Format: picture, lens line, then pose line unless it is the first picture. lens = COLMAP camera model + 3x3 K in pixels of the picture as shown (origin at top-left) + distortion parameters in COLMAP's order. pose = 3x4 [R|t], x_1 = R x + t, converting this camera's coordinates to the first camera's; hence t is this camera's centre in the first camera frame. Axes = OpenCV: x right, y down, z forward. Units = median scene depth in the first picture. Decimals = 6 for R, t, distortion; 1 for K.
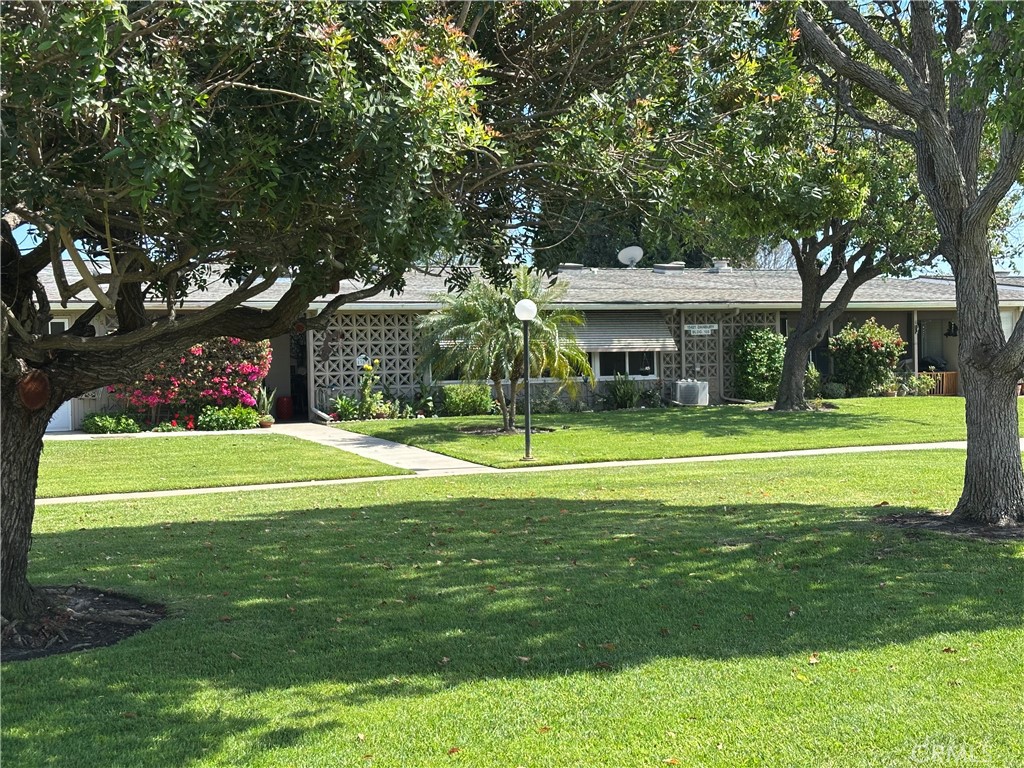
lens RADIAL K [[1425.5, 0, 512.0], [0, 1425.5, 384.0], [0, 0, 1]] dist [0.151016, 0.030706]
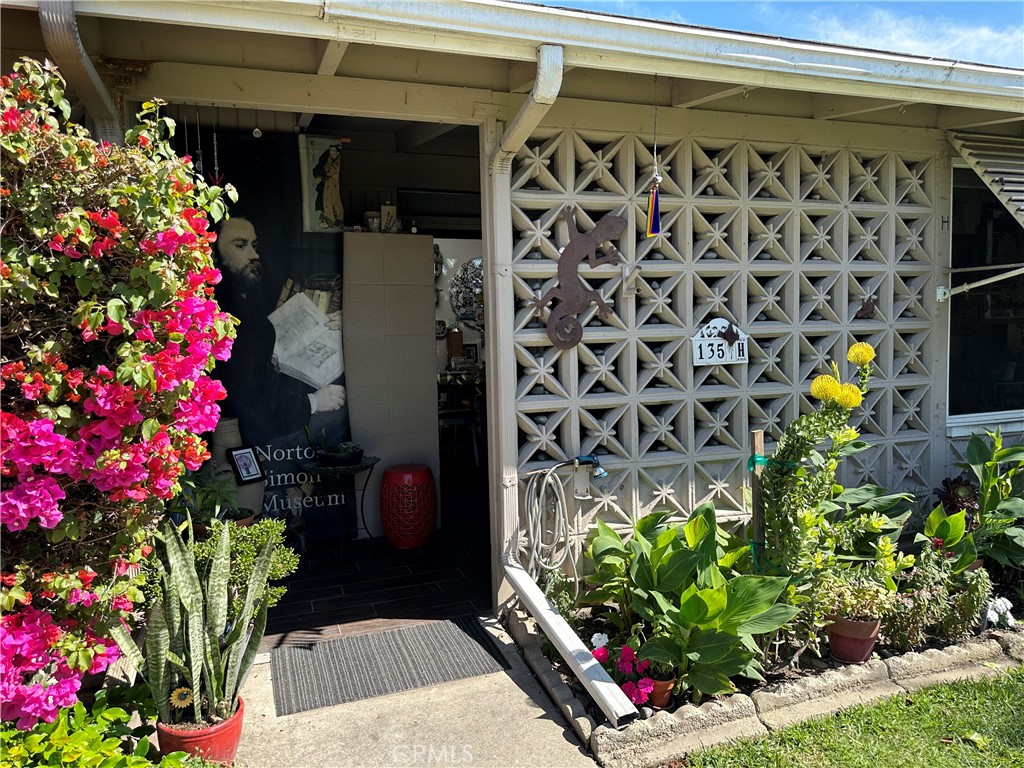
lens RADIAL K [[711.8, 0, 509.1], [0, 711.8, 387.3], [0, 0, 1]] dist [0.143599, -0.202744]
pose [[0.990443, 0.007160, -0.137739, -0.125027], [0.001879, 0.997859, 0.065378, -0.017424], [0.137912, -0.065012, 0.988308, 0.895378]]
